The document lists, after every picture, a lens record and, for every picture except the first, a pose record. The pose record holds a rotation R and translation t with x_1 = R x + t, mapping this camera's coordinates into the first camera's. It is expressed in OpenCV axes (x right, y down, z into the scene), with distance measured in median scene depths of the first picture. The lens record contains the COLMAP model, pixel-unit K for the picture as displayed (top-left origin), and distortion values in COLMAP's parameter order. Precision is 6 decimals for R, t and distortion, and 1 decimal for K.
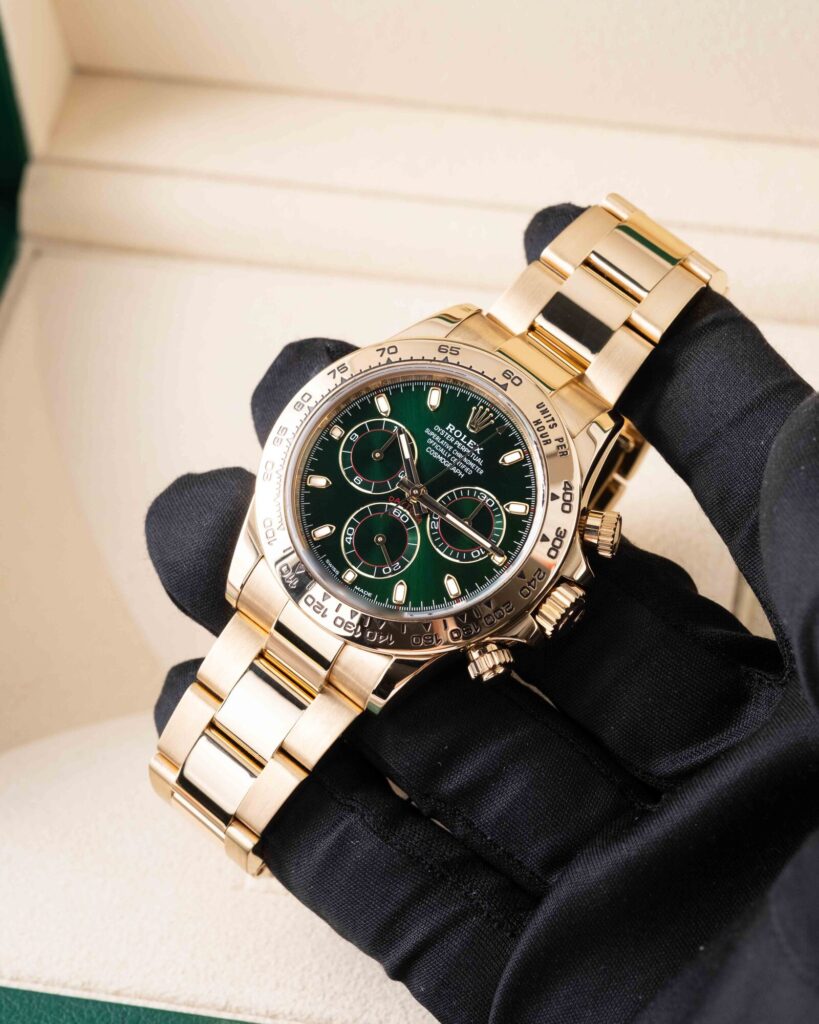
lens RADIAL K [[4669.0, 0, 407.6], [0, 4669.0, 514.3], [0, 0, 1]] dist [0.292821, 0.000000]
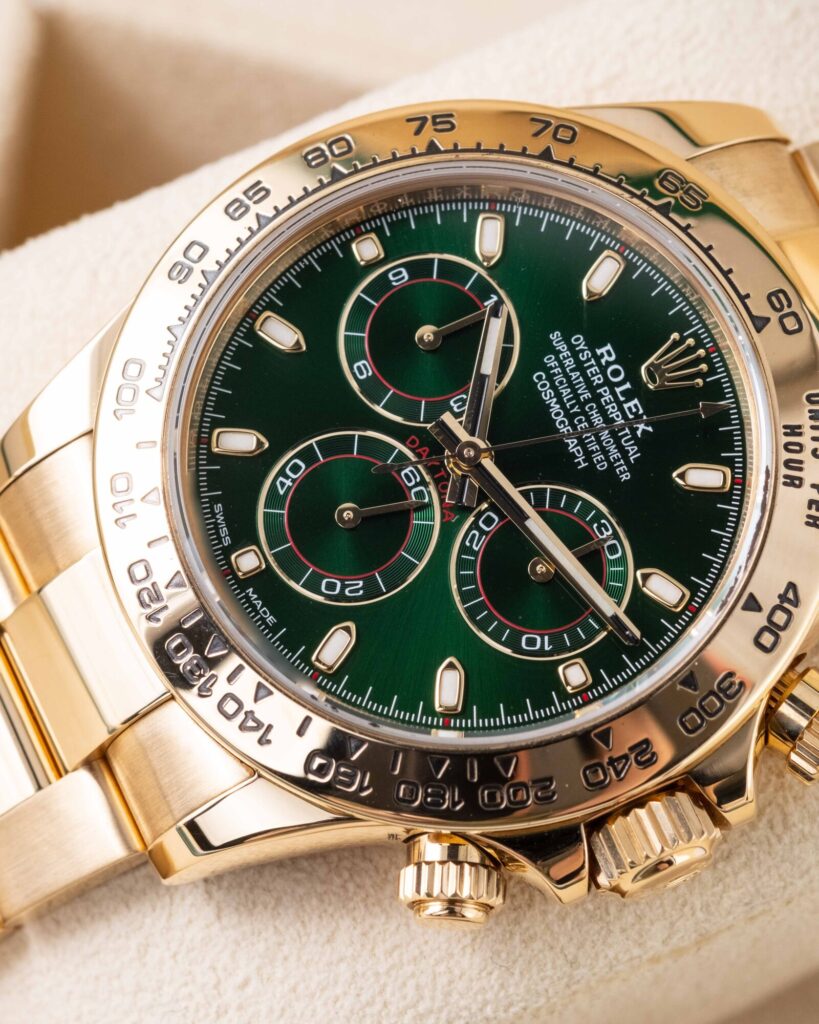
lens RADIAL K [[4669.0, 0, 376.0], [0, 4669.0, 571.4], [0, 0, 1]] dist [0.292821, 0.000000]
pose [[0.900190, 0.435439, -0.007122, 0.001817], [-0.434252, 0.898731, 0.060890, -0.017532], [0.032914, -0.051720, 0.998119, 0.563672]]
